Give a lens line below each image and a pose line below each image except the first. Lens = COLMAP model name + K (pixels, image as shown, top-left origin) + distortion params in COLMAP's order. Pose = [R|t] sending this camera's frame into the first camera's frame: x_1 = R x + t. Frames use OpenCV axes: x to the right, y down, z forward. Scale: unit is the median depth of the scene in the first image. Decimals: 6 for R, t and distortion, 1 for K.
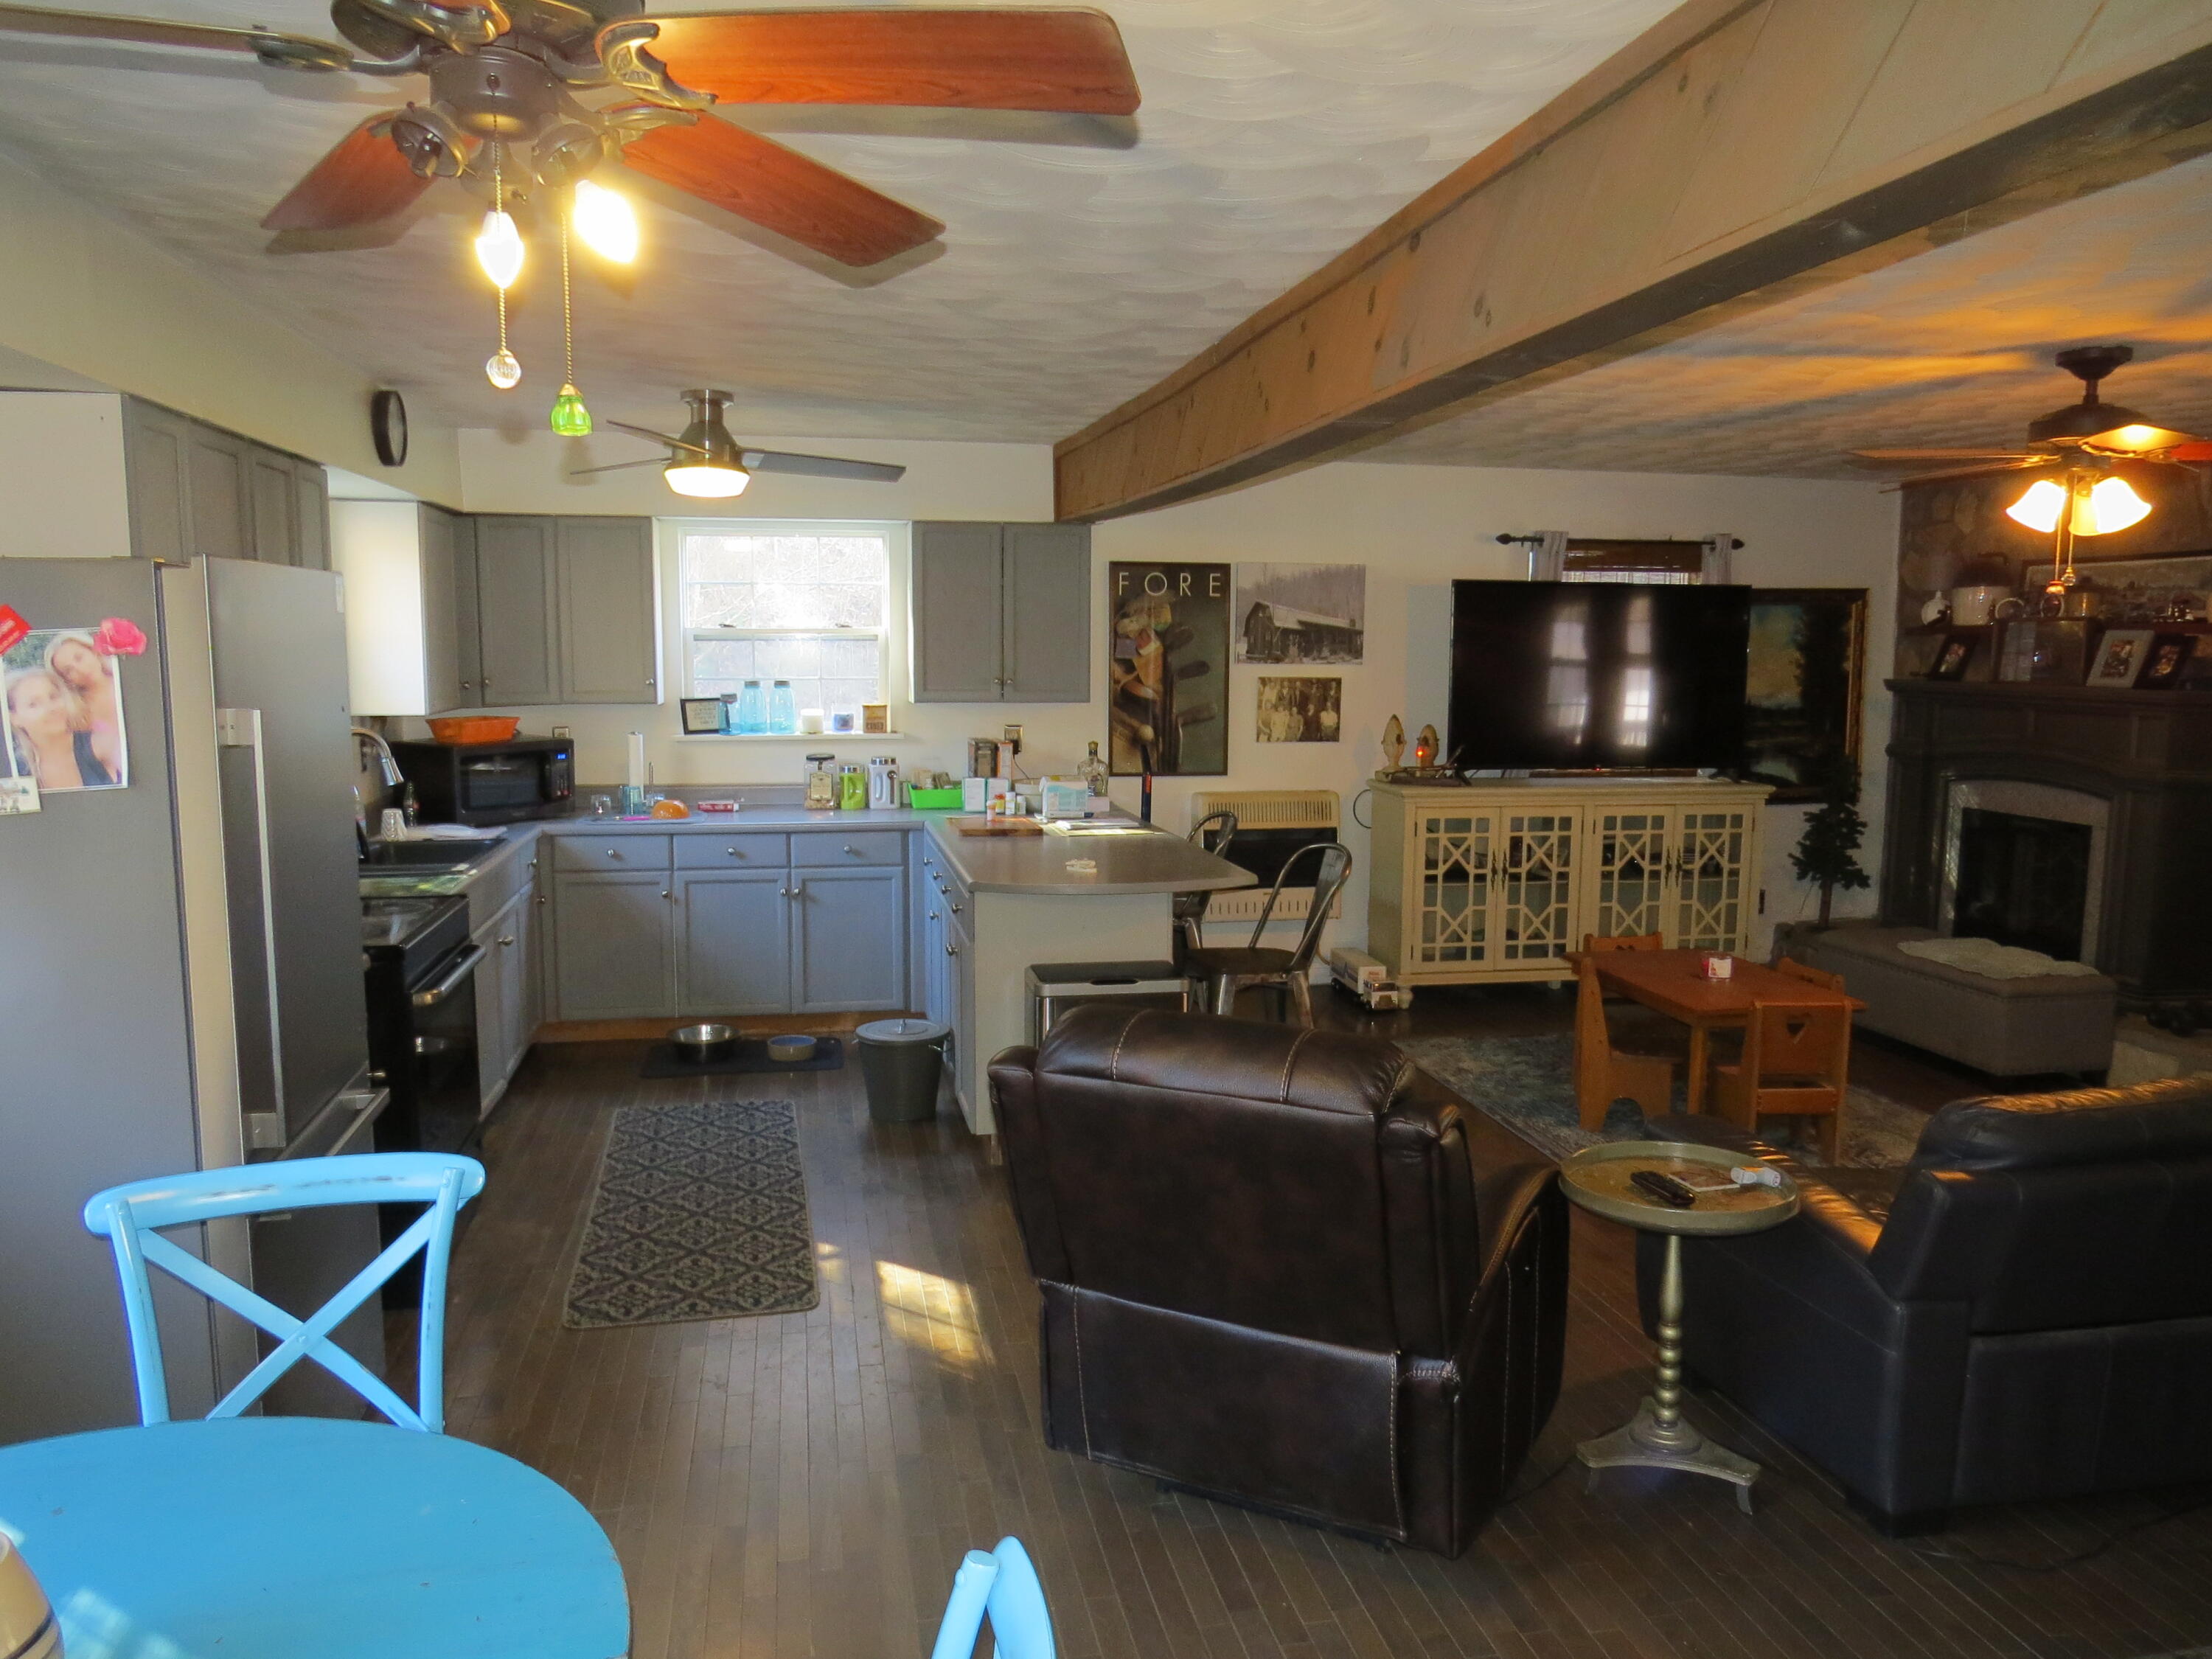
lens RADIAL K [[1591.5, 0, 1107.8], [0, 1591.5, 836.3], [0, 0, 1]] dist [-0.010460, 0.012380]
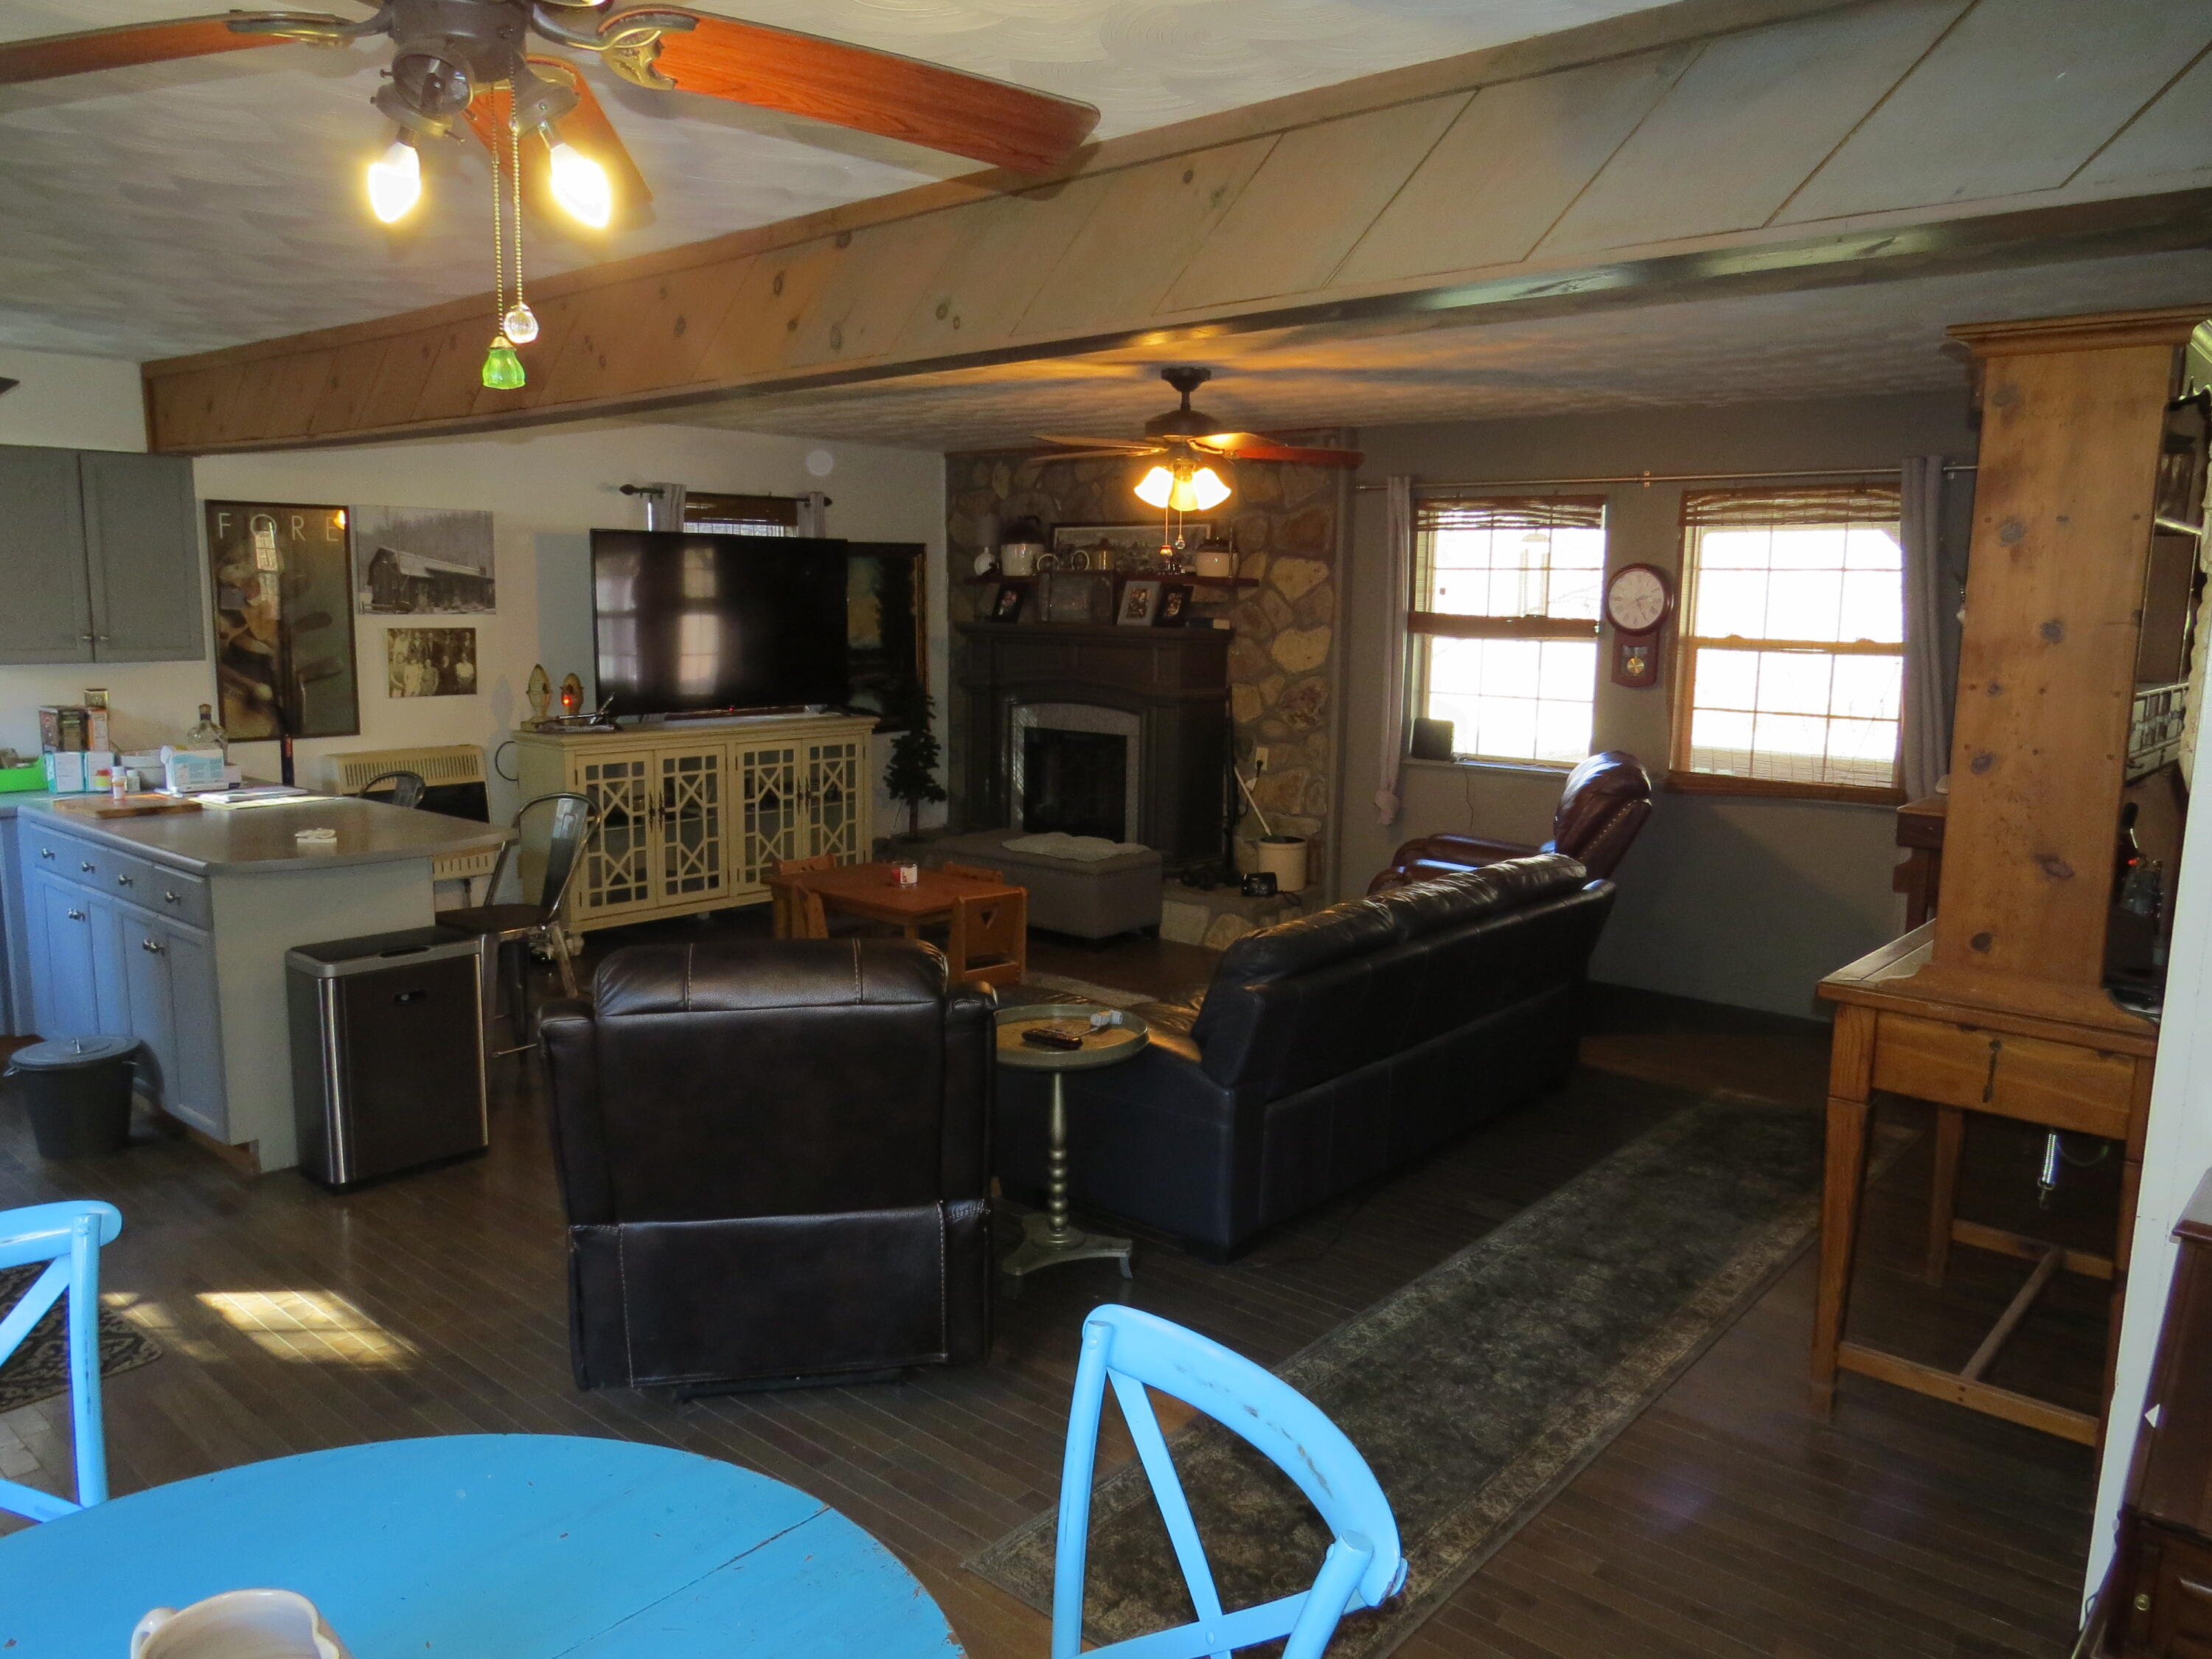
lens RADIAL K [[1591.5, 0, 1093.6], [0, 1591.5, 826.2], [0, 0, 1]] dist [-0.010460, 0.012380]
pose [[0.800281, -0.088631, 0.593039, -0.150982], [0.071879, 0.996064, 0.051867, -0.002125], [-0.595301, 0.001119, 0.803502, -0.005851]]
